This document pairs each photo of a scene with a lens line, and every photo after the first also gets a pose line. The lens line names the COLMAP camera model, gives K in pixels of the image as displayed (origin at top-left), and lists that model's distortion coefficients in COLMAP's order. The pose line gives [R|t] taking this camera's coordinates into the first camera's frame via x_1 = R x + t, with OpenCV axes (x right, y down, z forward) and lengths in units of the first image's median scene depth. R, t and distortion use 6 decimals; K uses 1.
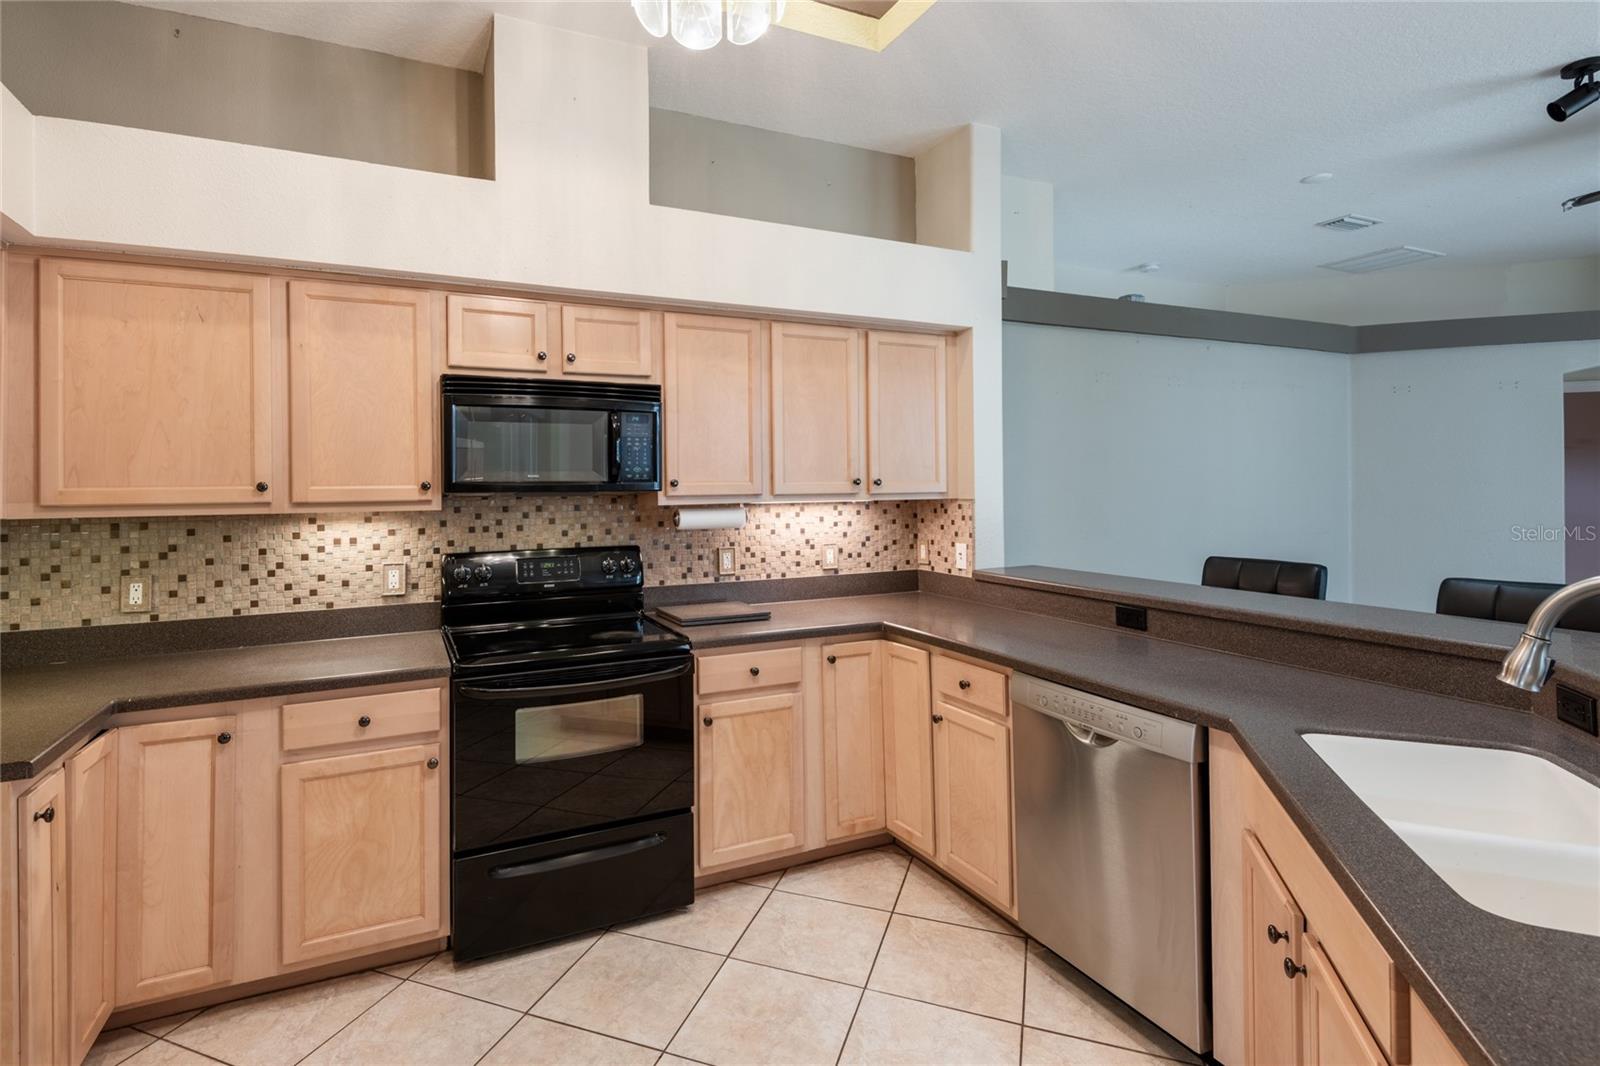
lens RADIAL K [[787.4, 0, 751.2], [0, 787.4, 478.5], [0, 0, 1]] dist [0.023556, -0.011513]
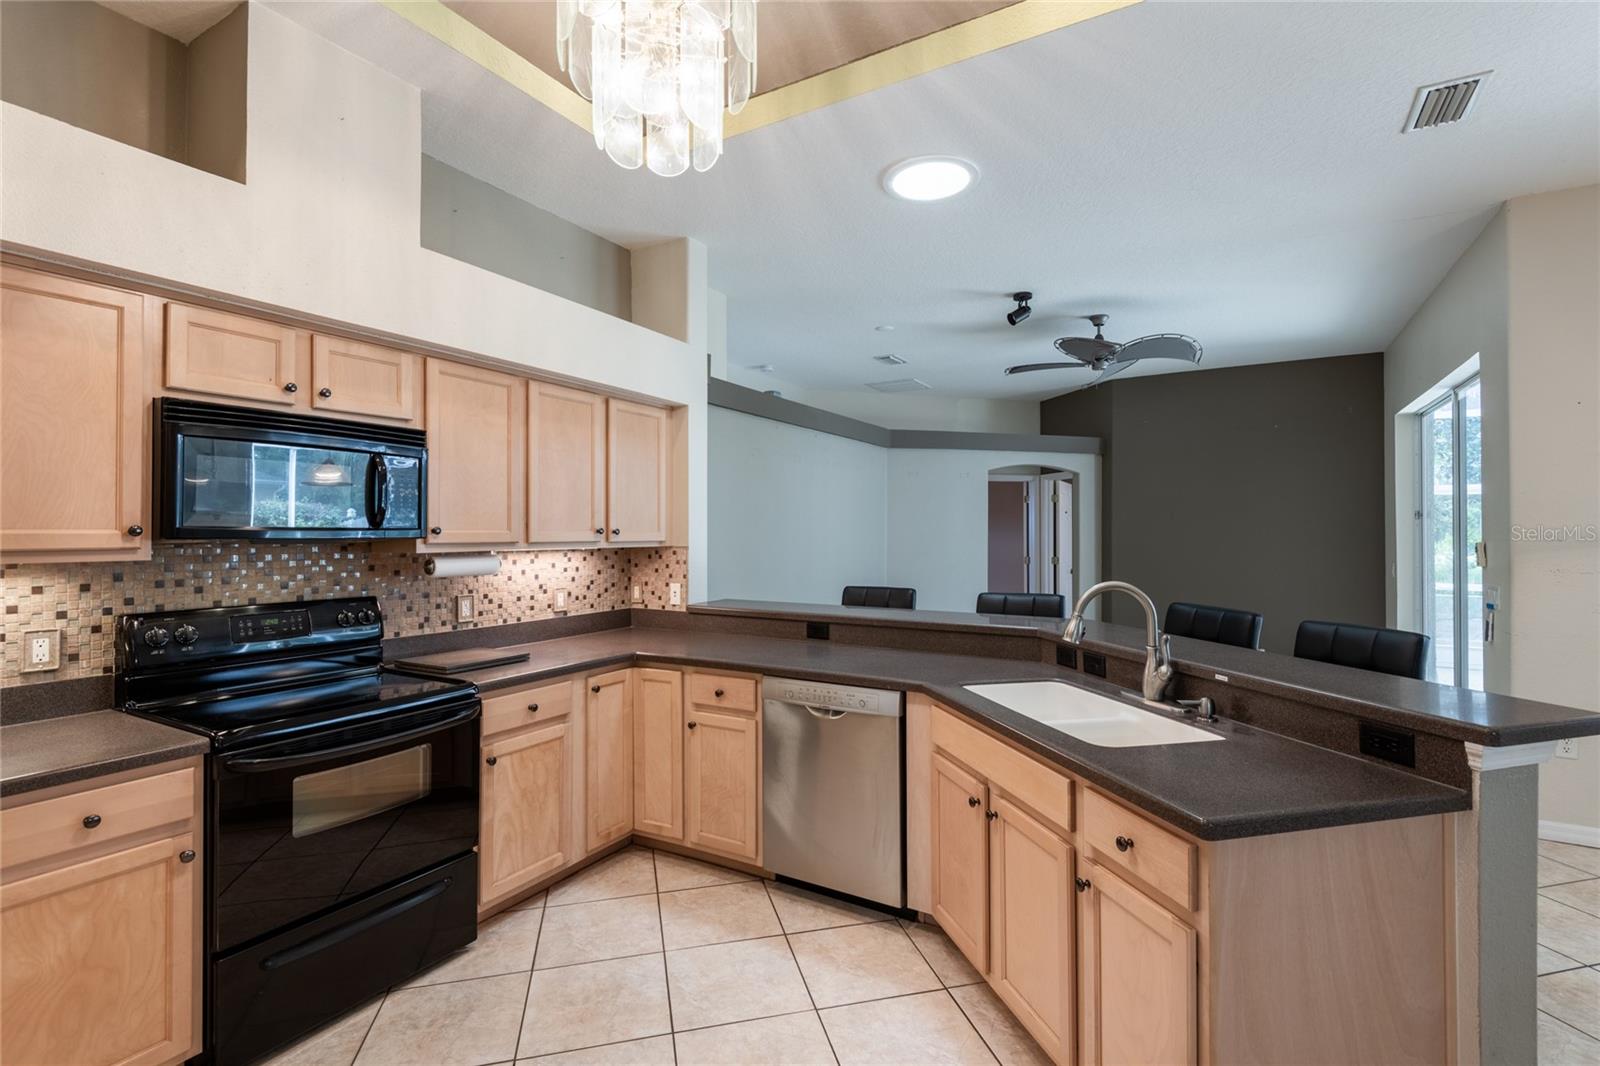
lens RADIAL K [[738.2, 0, 827.5], [0, 738.2, 523.6], [0, 0, 1]] dist [0.018807, -0.010825]
pose [[0.804895, 0.016670, 0.593183, -0.258513], [-0.012837, 0.999861, -0.010680, 0.000695], [-0.593279, 0.000982, 0.804997, -0.043622]]
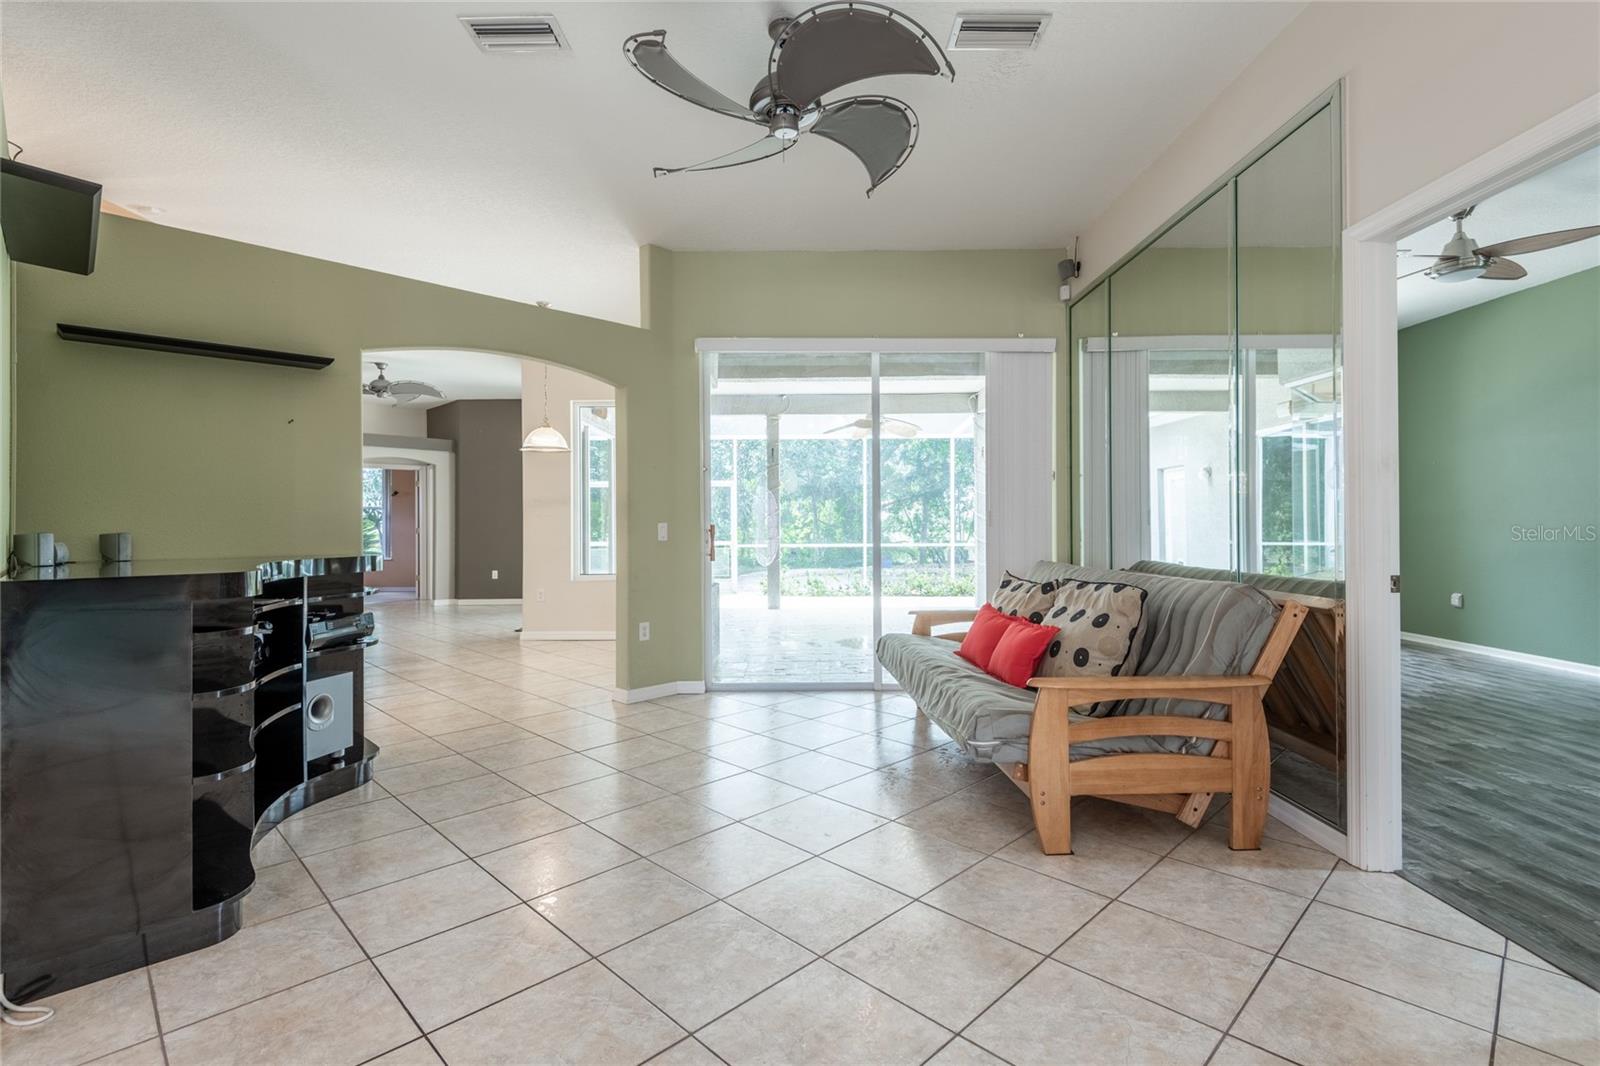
lens RADIAL K [[738.2, 0, 801.1], [0, 738.2, 521.3], [0, 0, 1]] dist [0.018807, -0.010825]
pose [[0.414214, 0.007347, 0.910150, -0.530937], [-0.002833, 0.999973, -0.006783, 0.082848], [-0.910175, 0.000231, 0.414223, -1.648580]]
